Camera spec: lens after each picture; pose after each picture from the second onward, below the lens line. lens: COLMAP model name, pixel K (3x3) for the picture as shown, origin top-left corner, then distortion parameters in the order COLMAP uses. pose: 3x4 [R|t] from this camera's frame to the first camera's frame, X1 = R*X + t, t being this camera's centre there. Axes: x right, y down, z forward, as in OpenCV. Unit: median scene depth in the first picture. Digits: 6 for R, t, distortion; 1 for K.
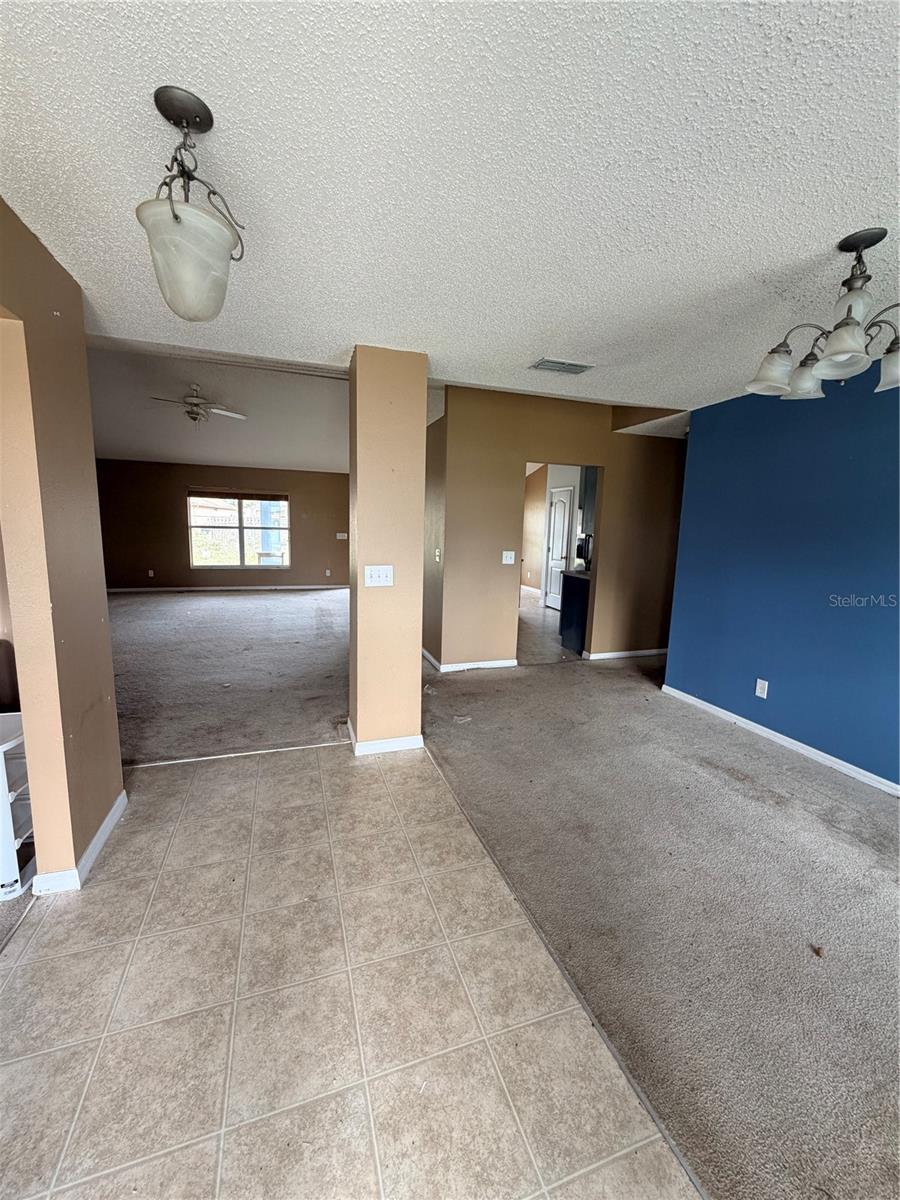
lens RADIAL K [[487.7, 0, 456.3], [0, 487.7, 608.3], [0, 0, 1]] dist [-0.022957, -0.000529]
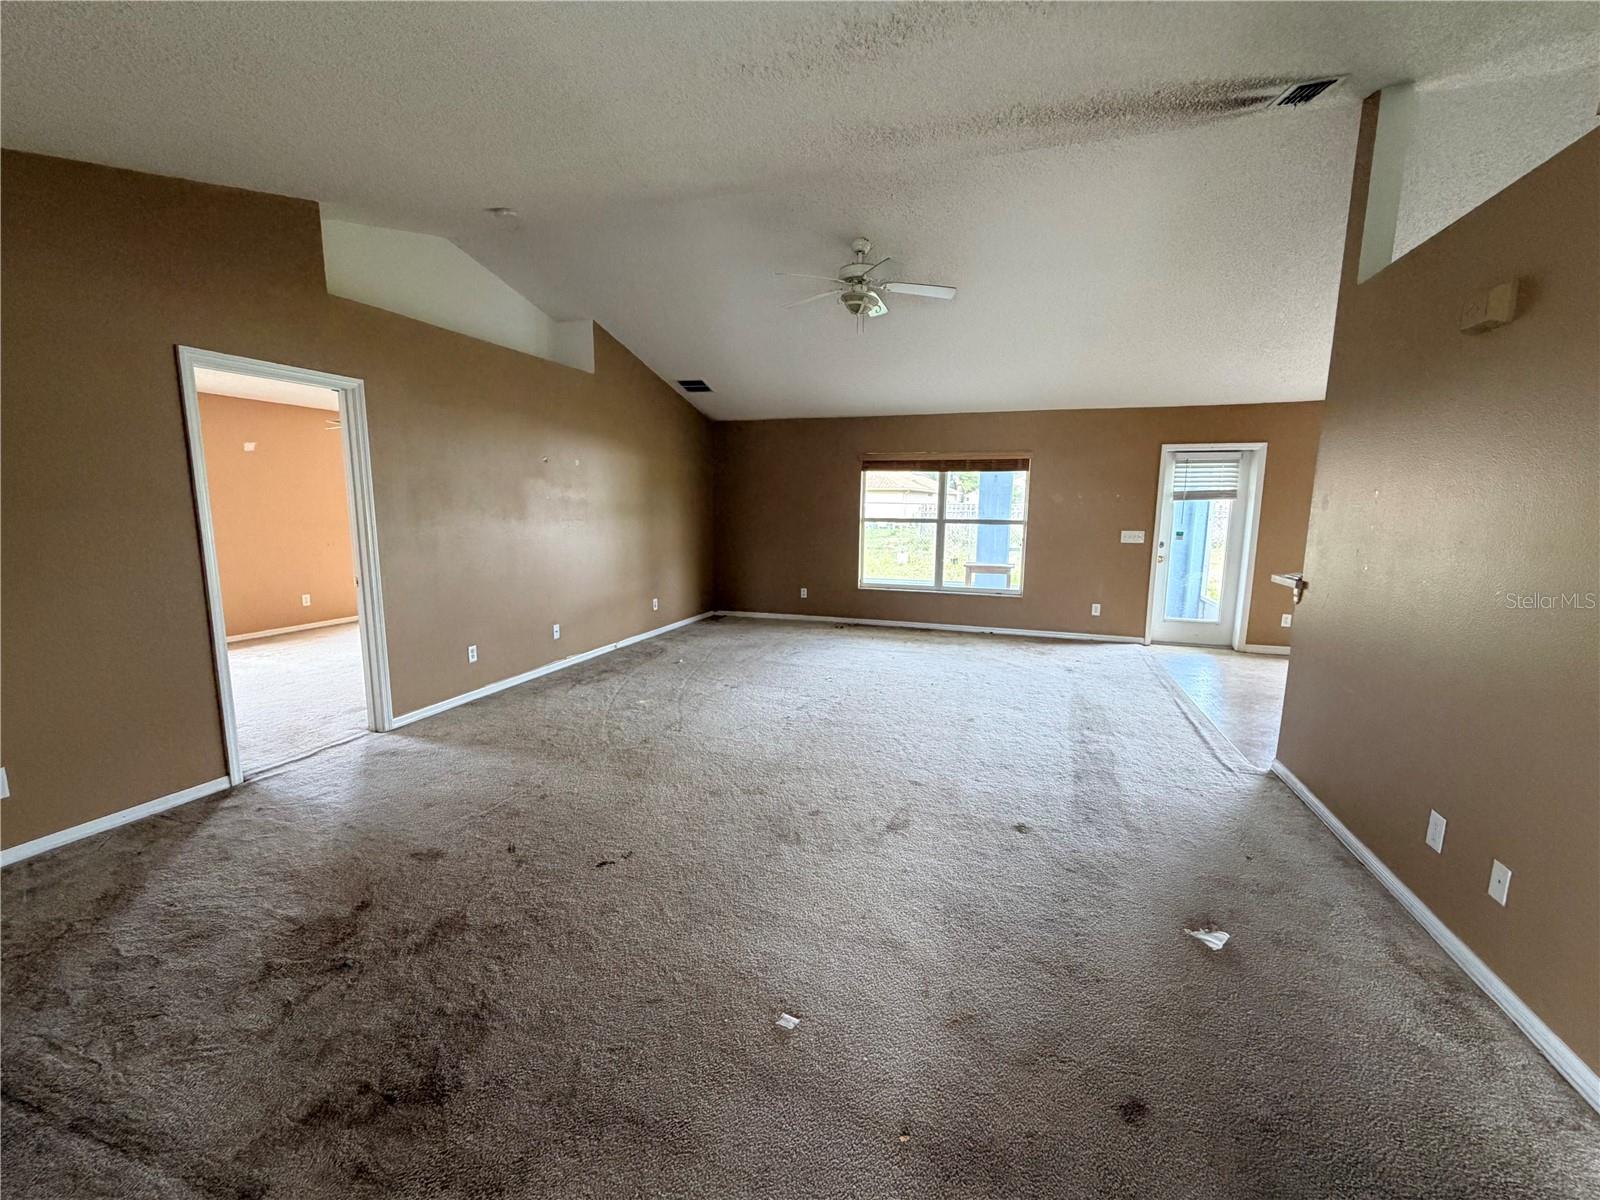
lens RADIAL K [[650.2, 0, 796.9], [0, 650.2, 609.6], [0, 0, 1]] dist [-0.022957, -0.000529]
pose [[0.788298, 0.073601, -0.610875, -0.108017], [-0.087395, 0.996147, 0.007243, -0.055137], [0.609055, 0.047678, 0.791694, 0.308487]]
